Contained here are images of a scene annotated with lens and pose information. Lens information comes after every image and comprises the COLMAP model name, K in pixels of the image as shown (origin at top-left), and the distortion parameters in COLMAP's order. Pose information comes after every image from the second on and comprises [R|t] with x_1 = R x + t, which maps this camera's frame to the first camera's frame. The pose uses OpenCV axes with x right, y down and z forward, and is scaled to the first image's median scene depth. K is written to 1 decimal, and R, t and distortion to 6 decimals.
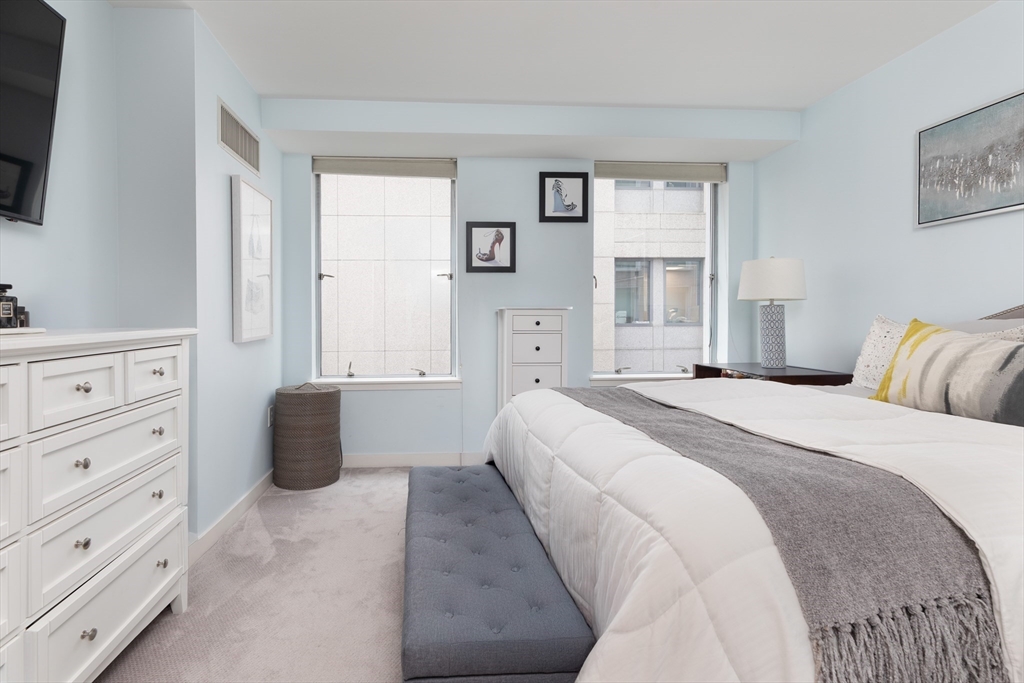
lens RADIAL K [[477.7, 0, 481.6], [0, 477.7, 326.5], [0, 0, 1]] dist [0.019538, -0.000606]
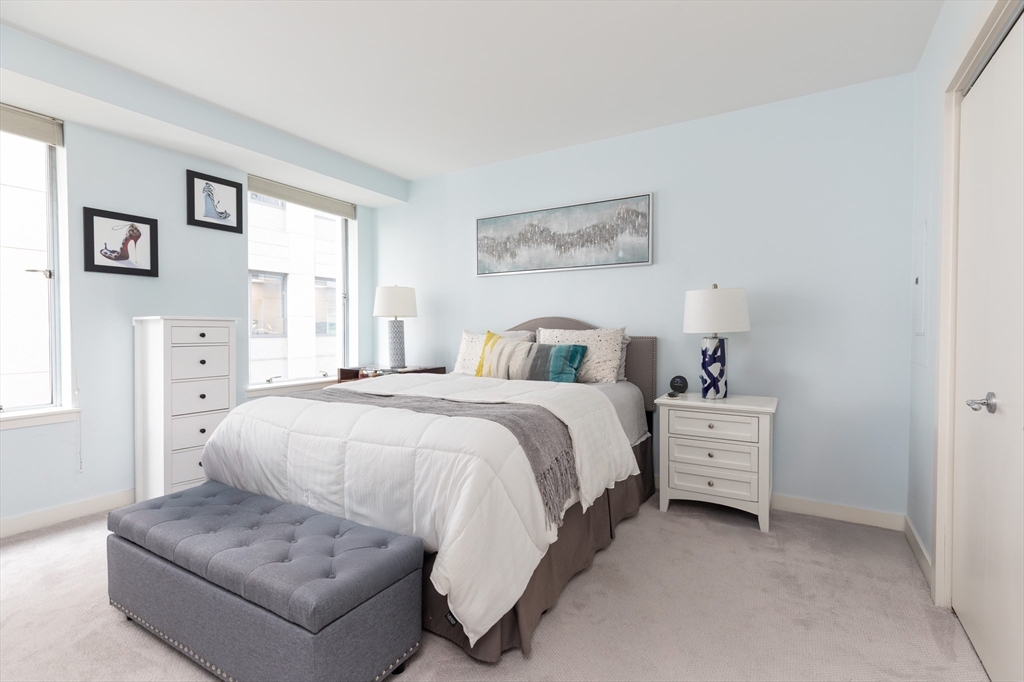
lens RADIAL K [[477.7, 0, 502.5], [0, 477.7, 337.4], [0, 0, 1]] dist [0.019538, -0.000606]
pose [[0.584419, -0.010782, 0.811380, -0.279403], [0.012534, 0.999912, 0.004259, 0.001154], [-0.811355, 0.007681, 0.584503, -0.025035]]
